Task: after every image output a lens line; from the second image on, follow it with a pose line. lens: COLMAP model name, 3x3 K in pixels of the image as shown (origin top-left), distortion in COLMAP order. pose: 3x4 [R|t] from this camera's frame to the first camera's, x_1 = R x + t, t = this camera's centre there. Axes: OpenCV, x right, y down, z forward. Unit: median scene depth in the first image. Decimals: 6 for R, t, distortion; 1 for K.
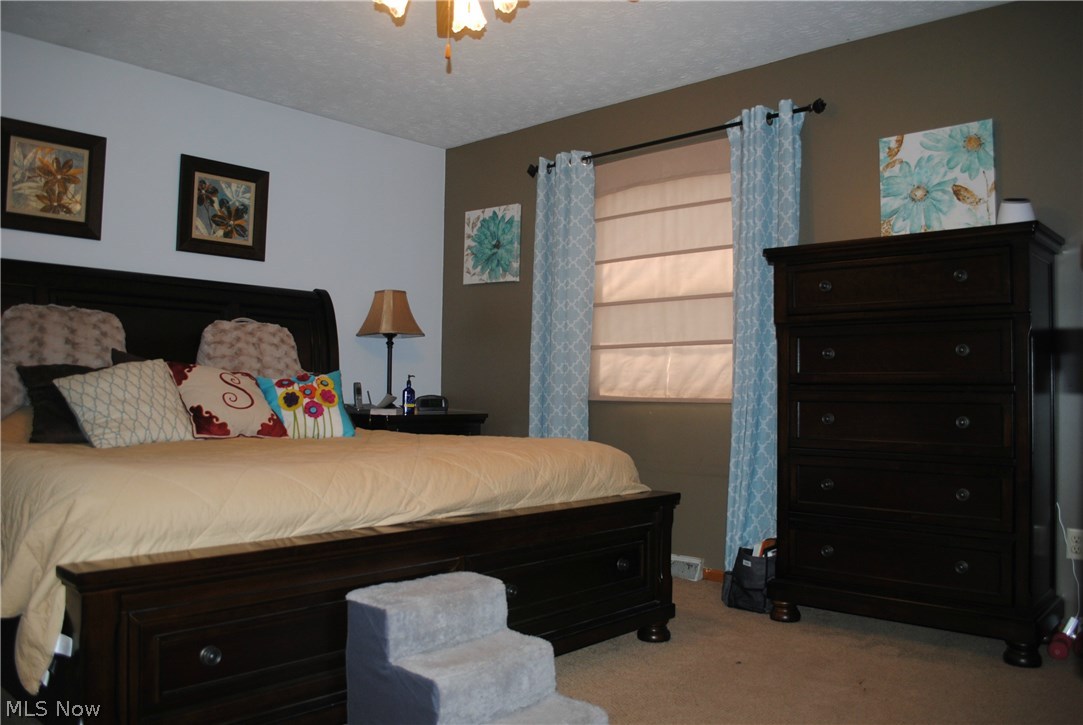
lens RADIAL K [[904.1, 0, 541.5], [0, 904.1, 362.5], [0, 0, 1]] dist [0.005165, 0.002470]
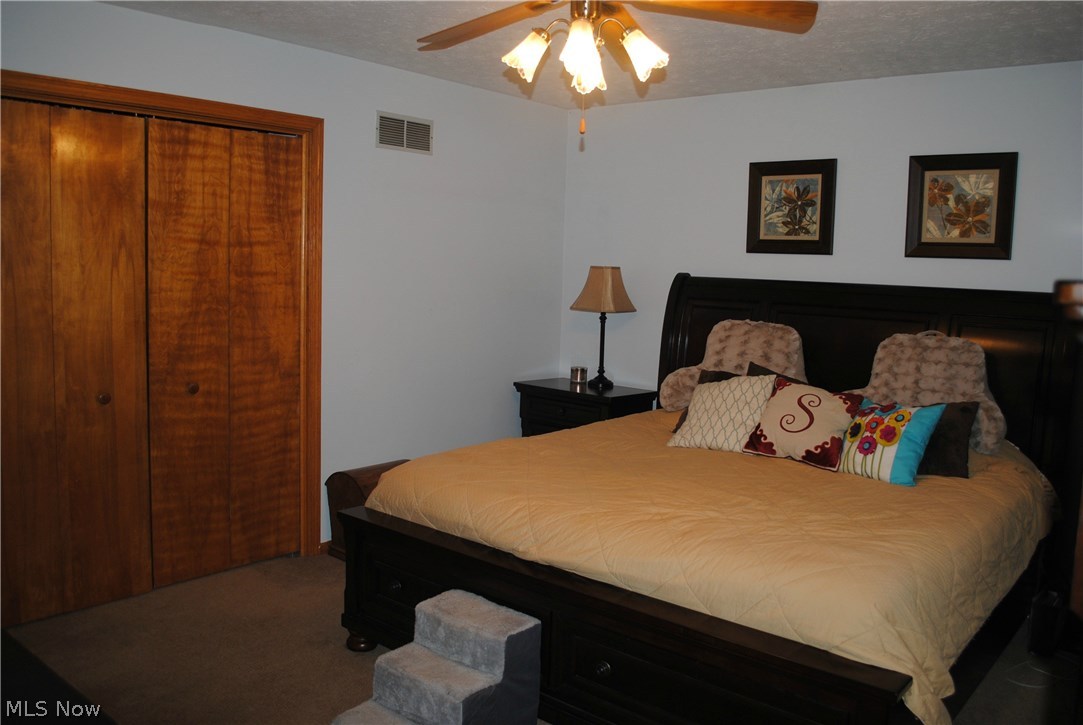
lens RADIAL K [[904.1, 0, 541.5], [0, 904.1, 362.5], [0, 0, 1]] dist [0.005165, 0.002470]
pose [[0.088557, 0.101803, -0.990855, 0.585226], [0.000972, 0.994754, 0.102290, -0.118916], [0.996071, -0.010021, 0.087994, 0.559983]]
